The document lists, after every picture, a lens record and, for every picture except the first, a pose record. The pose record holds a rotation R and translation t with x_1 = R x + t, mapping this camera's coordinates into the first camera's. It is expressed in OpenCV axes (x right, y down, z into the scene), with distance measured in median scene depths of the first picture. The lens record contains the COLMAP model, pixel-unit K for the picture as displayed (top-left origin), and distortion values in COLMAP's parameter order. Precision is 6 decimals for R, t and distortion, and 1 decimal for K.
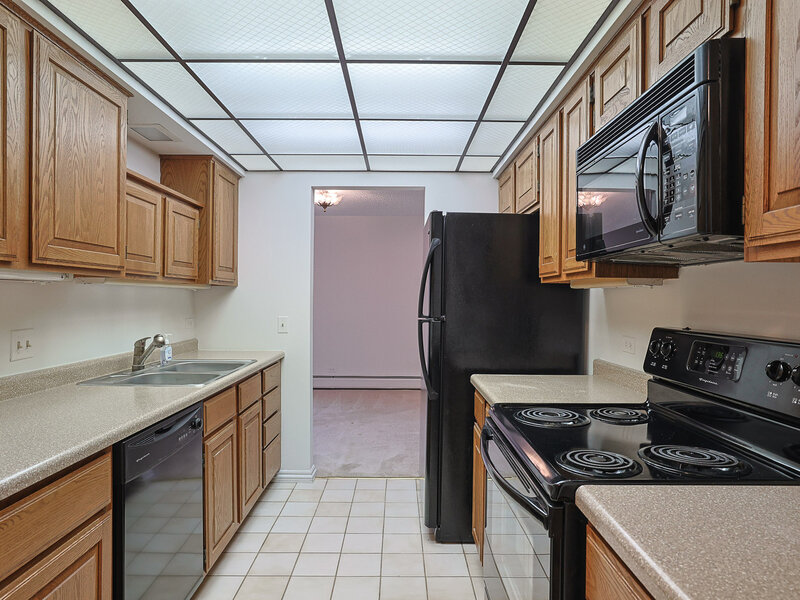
lens RADIAL K [[497.5, 0, 397.7], [0, 497.5, 300.1], [0, 0, 1]] dist [-0.036167, 0.022401]
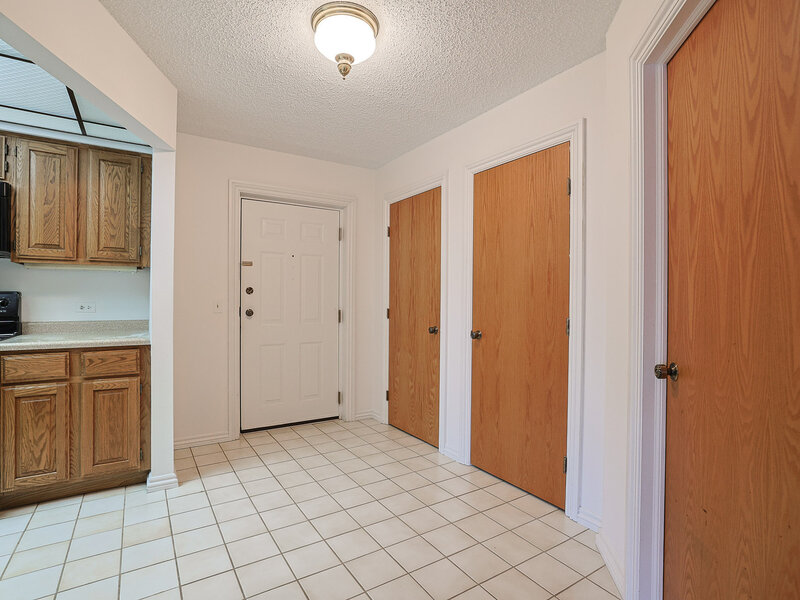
lens RADIAL K [[419.8, 0, 397.1], [0, 419.8, 297.6], [0, 0, 1]] dist [-0.056350, 0.023180]
pose [[-0.525344, -0.008881, 0.850843, -0.997153], [-0.007599, 0.999955, 0.005746, 0.040096], [-0.850856, -0.003447, -0.525388, 0.121715]]
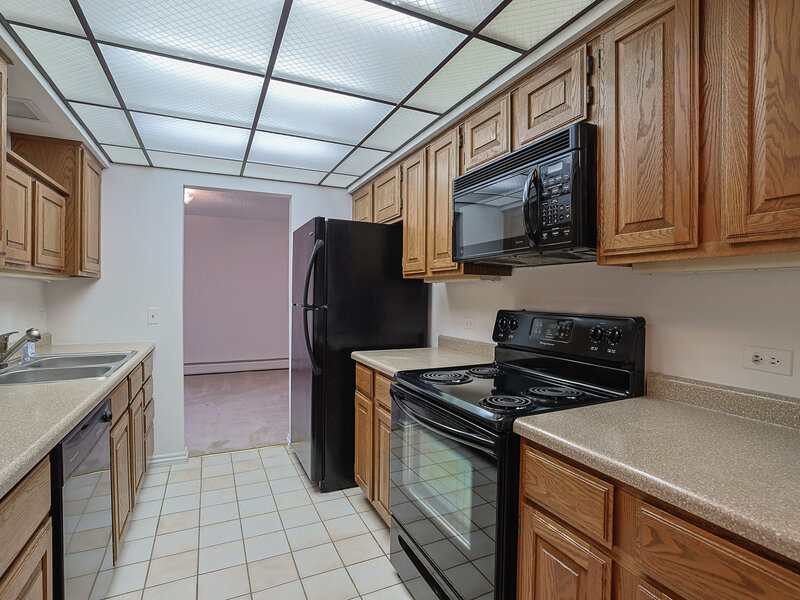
lens RADIAL K [[408.9, 0, 401.6], [0, 408.9, 299.5], [0, 0, 1]] dist [-0.052007, 0.019110]
pose [[0.904806, -0.006961, 0.425768, -0.166721], [0.001080, 0.999901, 0.014053, 0.005664], [-0.425823, -0.012256, 0.904723, 0.031498]]
